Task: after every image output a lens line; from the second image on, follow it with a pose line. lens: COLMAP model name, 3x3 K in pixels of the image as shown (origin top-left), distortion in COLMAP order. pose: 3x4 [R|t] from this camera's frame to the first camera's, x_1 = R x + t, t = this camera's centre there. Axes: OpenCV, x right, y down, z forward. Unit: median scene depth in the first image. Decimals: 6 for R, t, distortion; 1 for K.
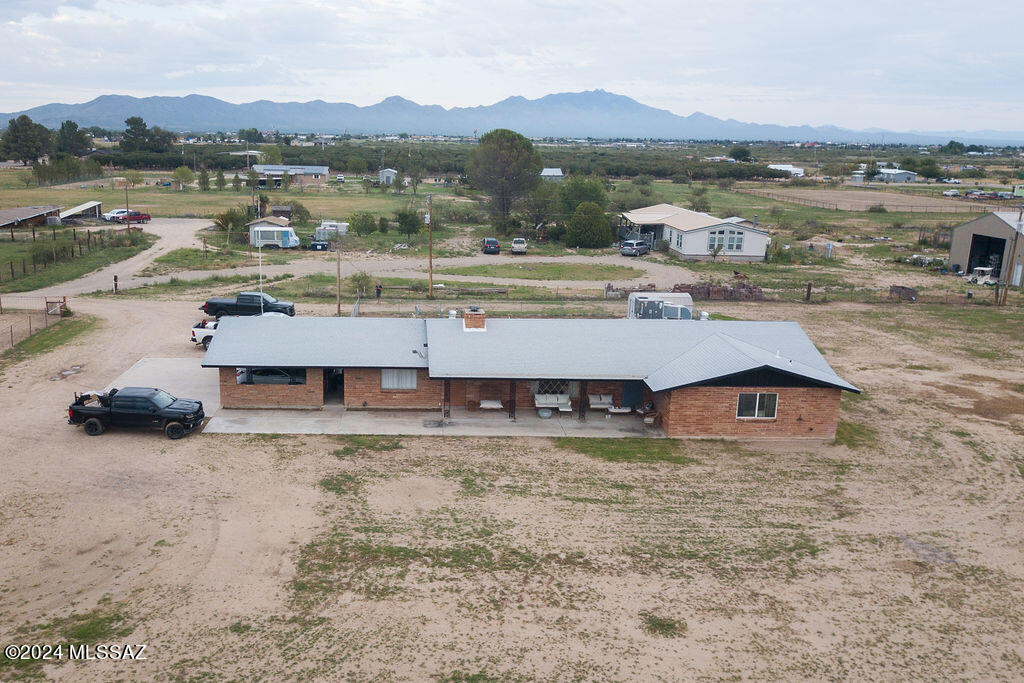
lens RADIAL K [[937.6, 0, 423.6], [0, 937.6, 341.3], [0, 0, 1]] dist [0.009608, 0.006847]
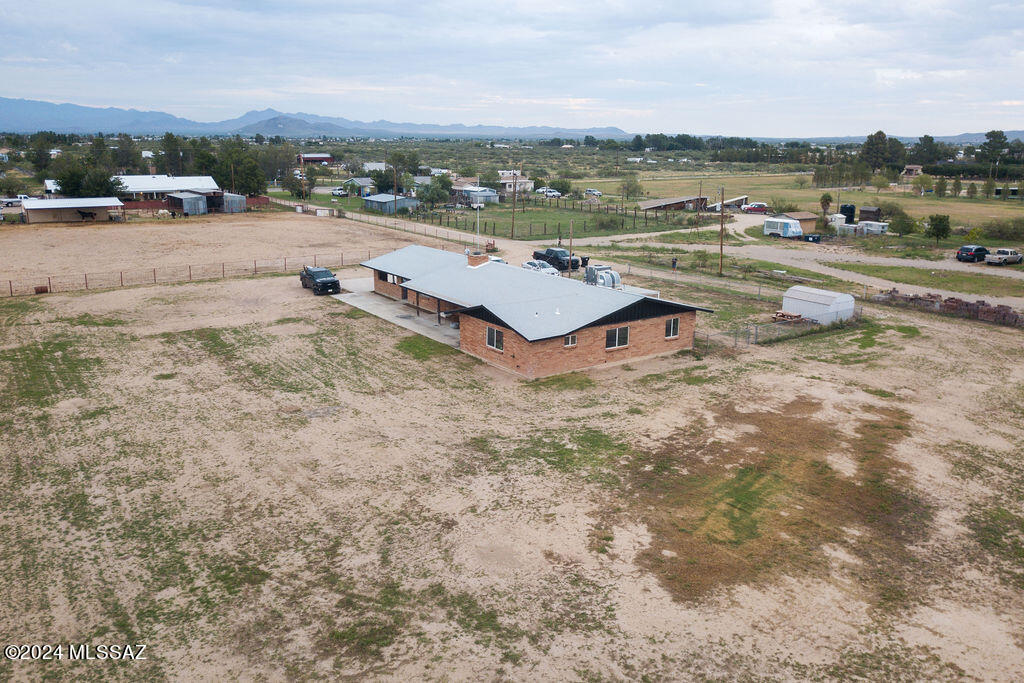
lens RADIAL K [[799.7, 0, 512.0], [0, 799.7, 341.5], [0, 0, 1]] dist [0.005945, 0.004231]
pose [[0.534819, 0.187878, -0.823815, 1.778769], [-0.175844, 0.978368, 0.108968, -0.070670], [0.826467, 0.086585, 0.556287, 0.580218]]
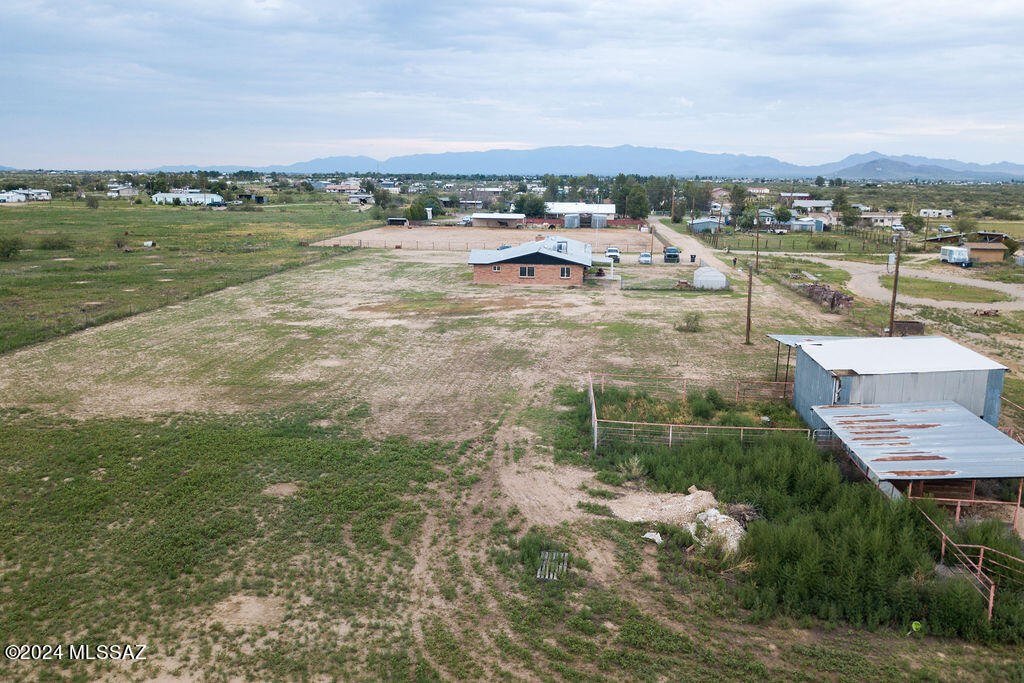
lens RADIAL K [[799.7, 0, 512.0], [0, 799.7, 341.5], [0, 0, 1]] dist [0.005945, 0.004231]
pose [[-0.126884, 0.175769, -0.976220, 4.001467], [-0.226690, 0.952990, 0.201051, -0.334141], [0.965667, 0.246809, -0.081075, 2.132239]]
